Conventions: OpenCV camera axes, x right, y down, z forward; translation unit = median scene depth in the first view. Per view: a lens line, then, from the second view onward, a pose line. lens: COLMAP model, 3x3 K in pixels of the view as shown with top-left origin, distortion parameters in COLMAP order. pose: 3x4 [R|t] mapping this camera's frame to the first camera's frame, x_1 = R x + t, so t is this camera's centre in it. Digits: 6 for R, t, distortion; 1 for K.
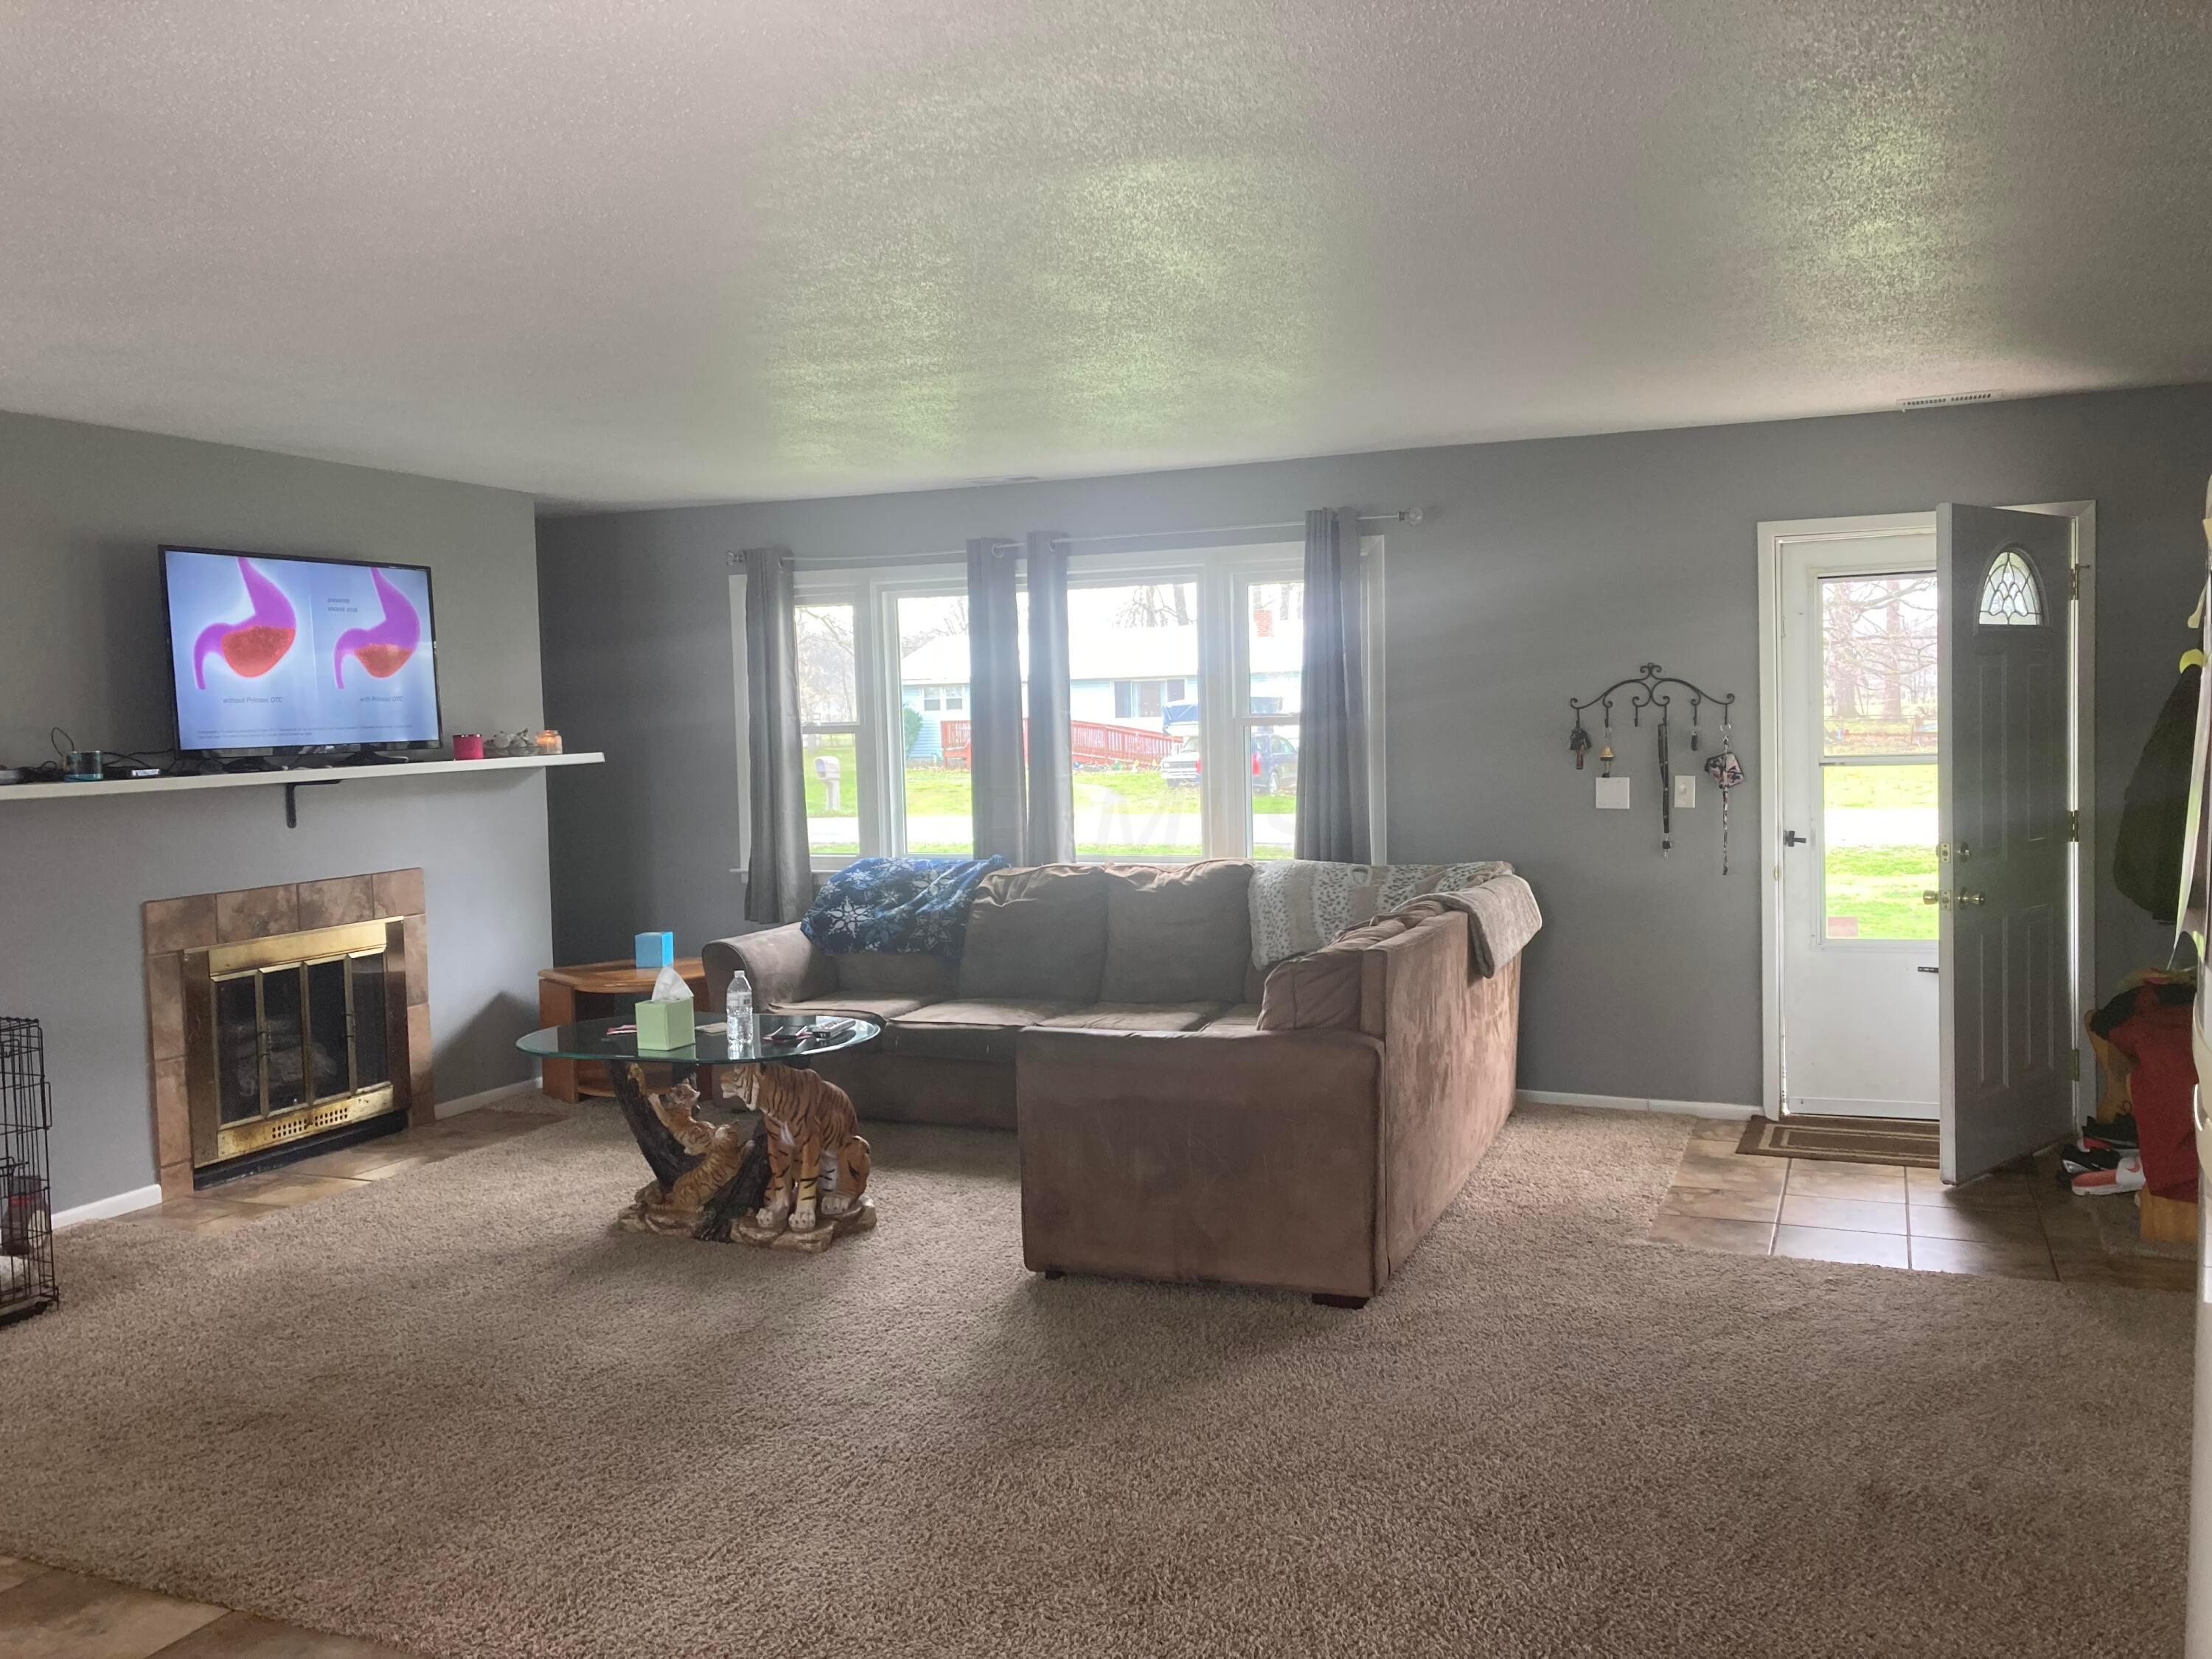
lens RADIAL K [[1842.6, 0, 1138.9], [0, 1842.6, 816.8], [0, 0, 1]] dist [0.035781, -0.008157]
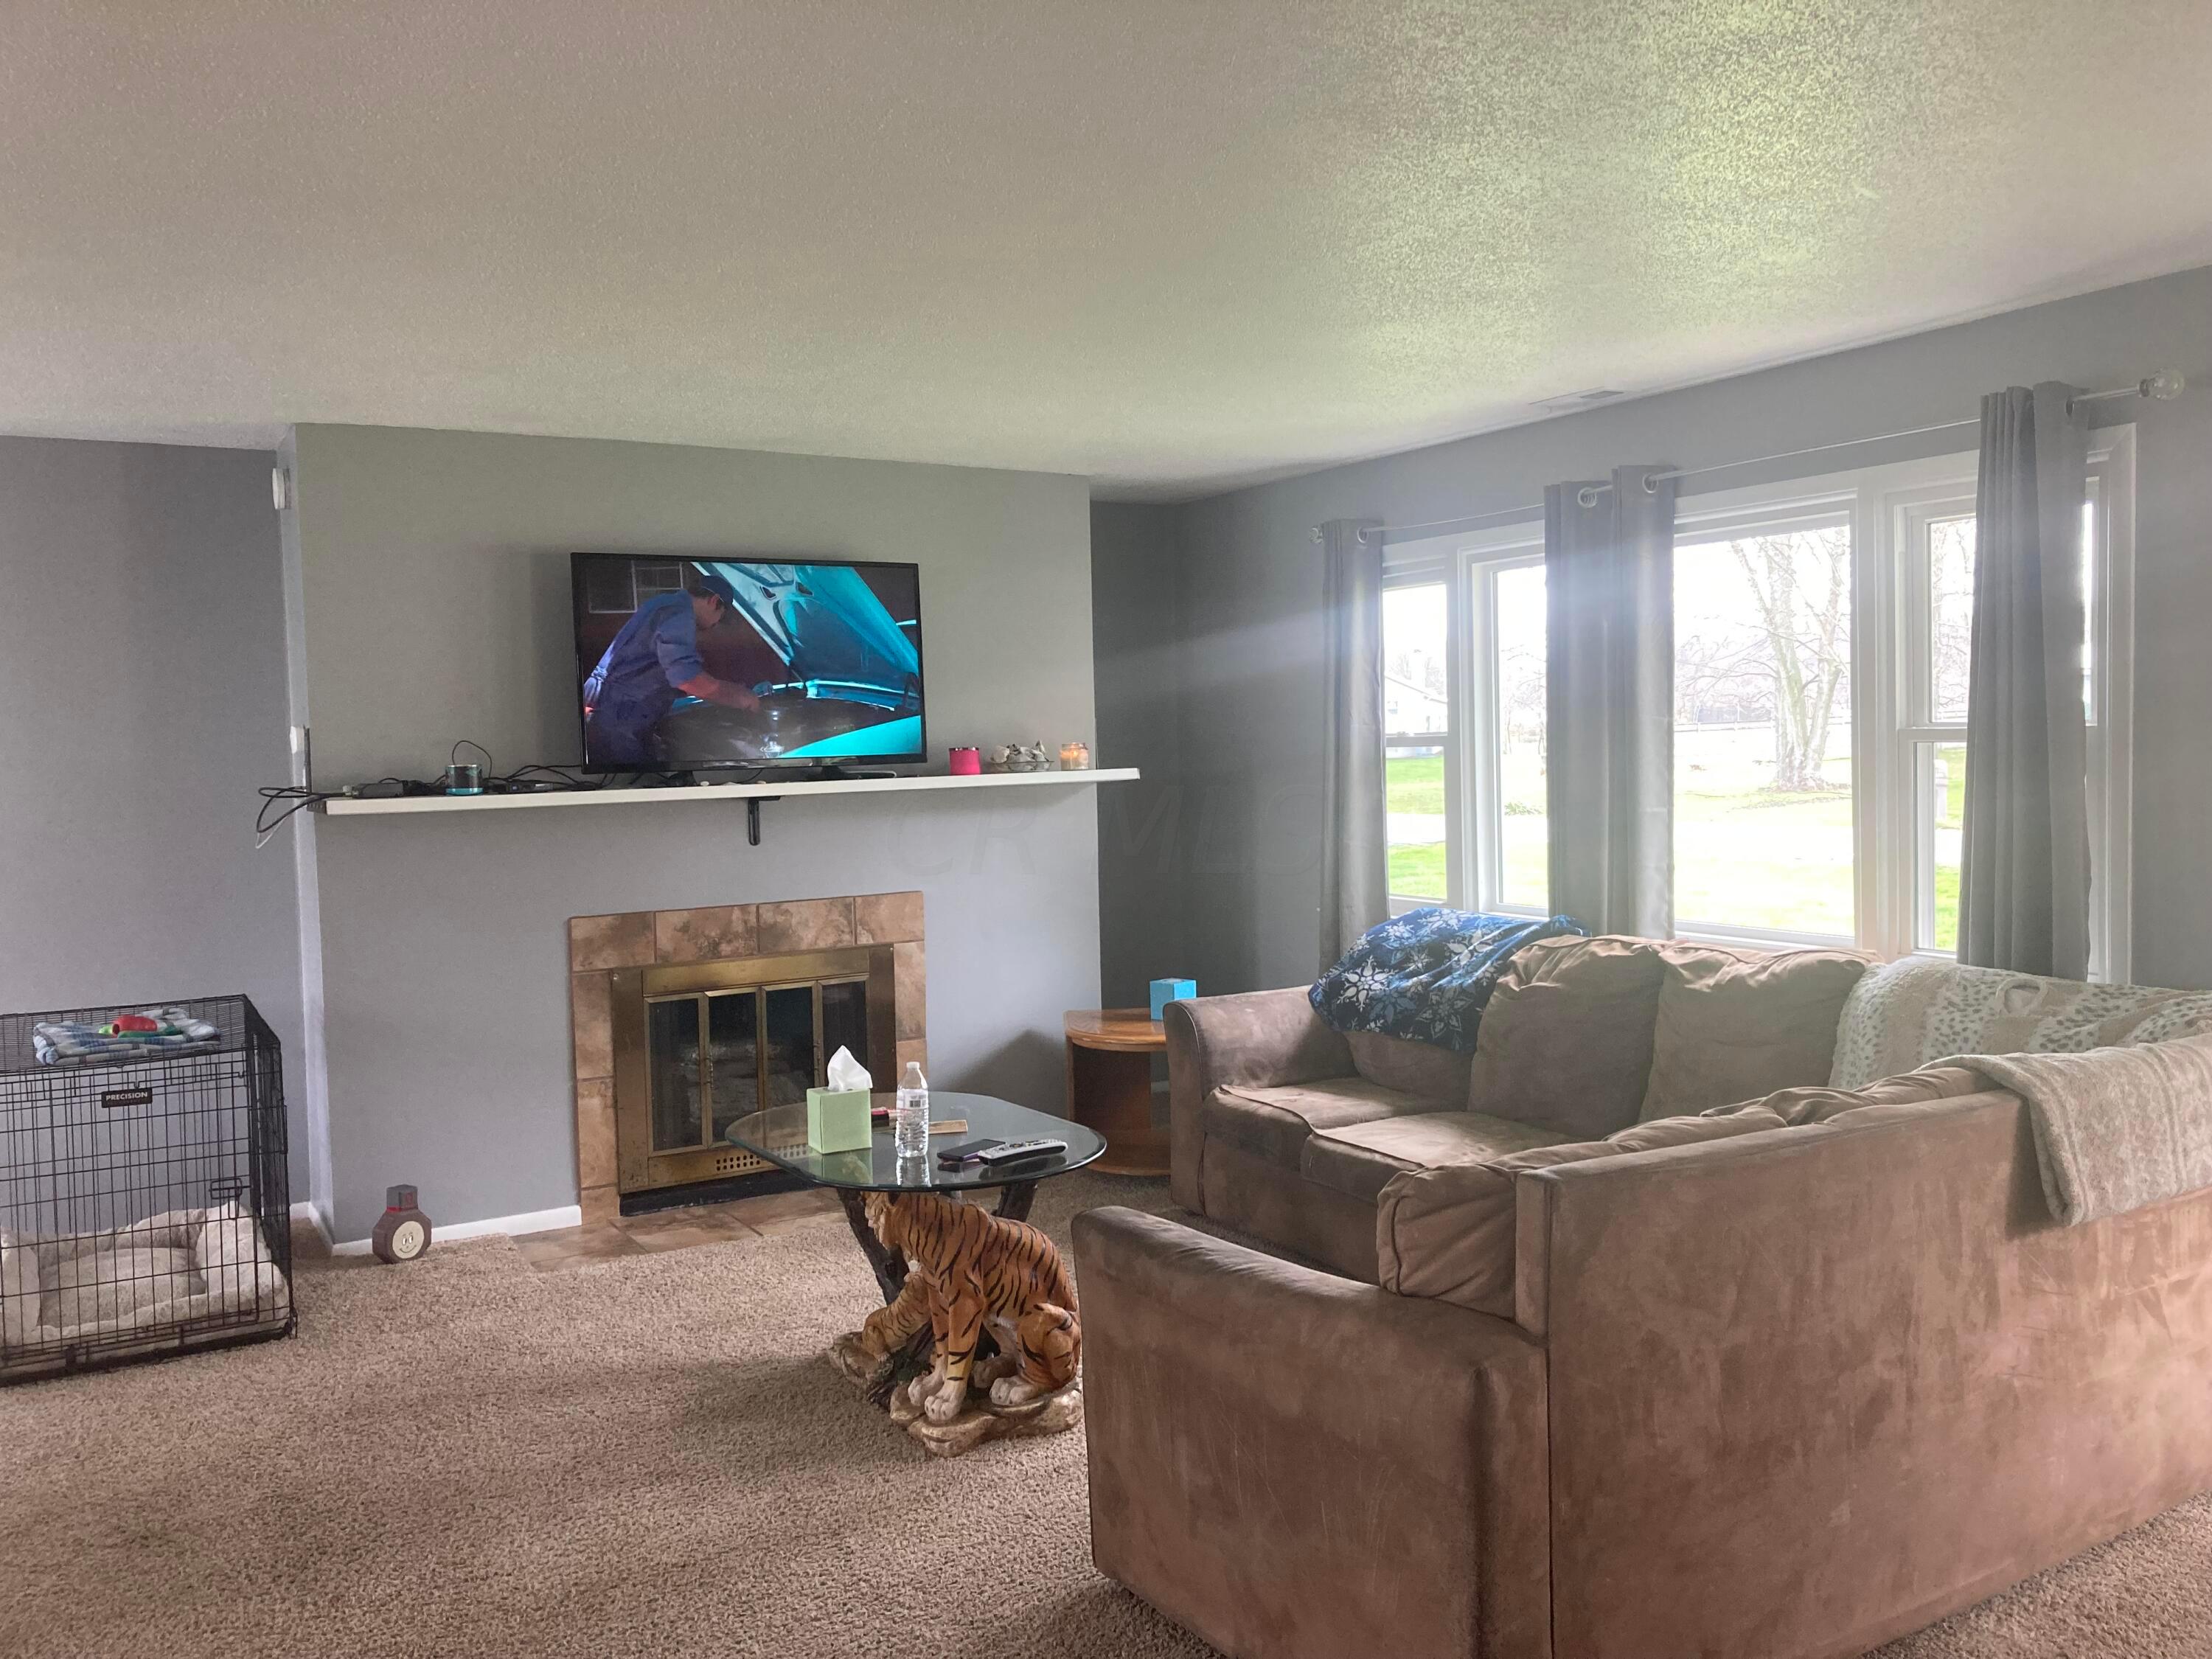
lens RADIAL K [[1842.6, 0, 1138.9], [0, 1842.6, 816.8], [0, 0, 1]] dist [0.035781, -0.008157]
pose [[0.800647, 0.033322, -0.598209, 0.266619], [-0.031027, 0.999418, 0.014144, -0.028192], [0.598332, 0.007236, 0.801216, 0.366400]]
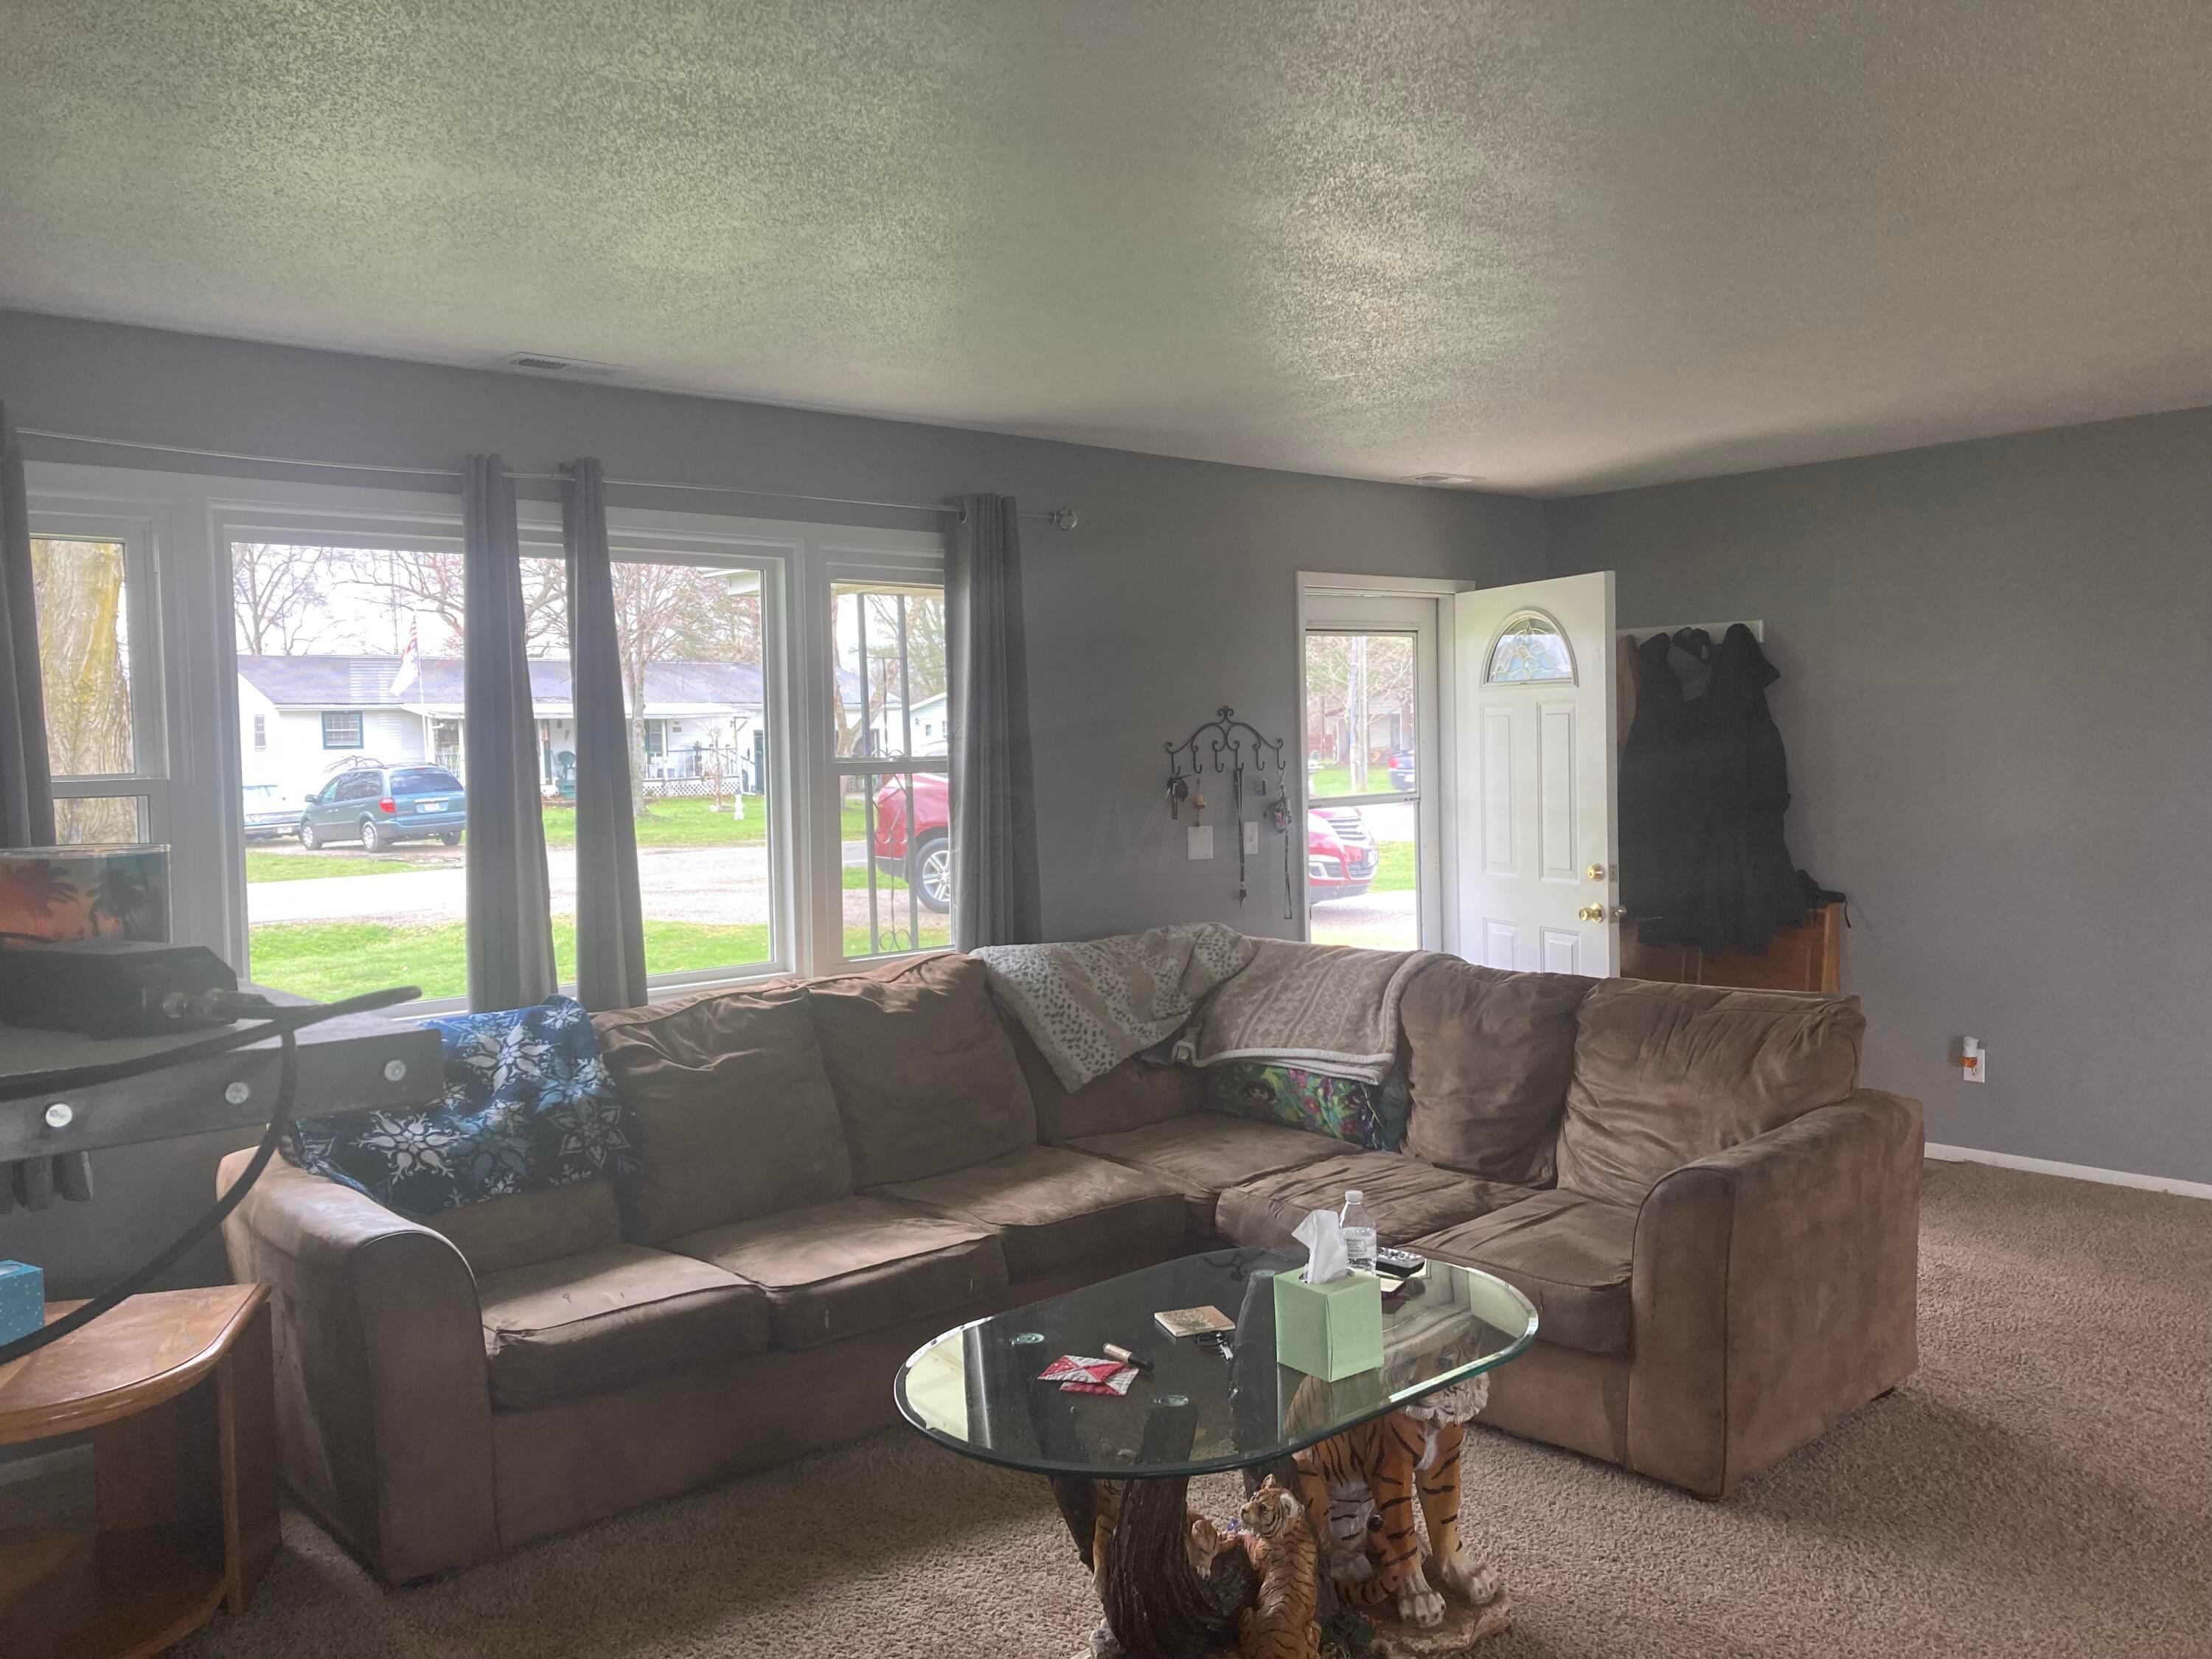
lens RADIAL K [[1790.8, 0, 1158.9], [0, 1790.8, 830.2], [0, 0, 1]] dist [0.070779, -0.000206]
pose [[0.426455, -0.032342, 0.903930, -0.618844], [0.061804, 0.998067, 0.006553, -0.028701], [-0.902395, 0.053072, 0.427629, 0.677004]]
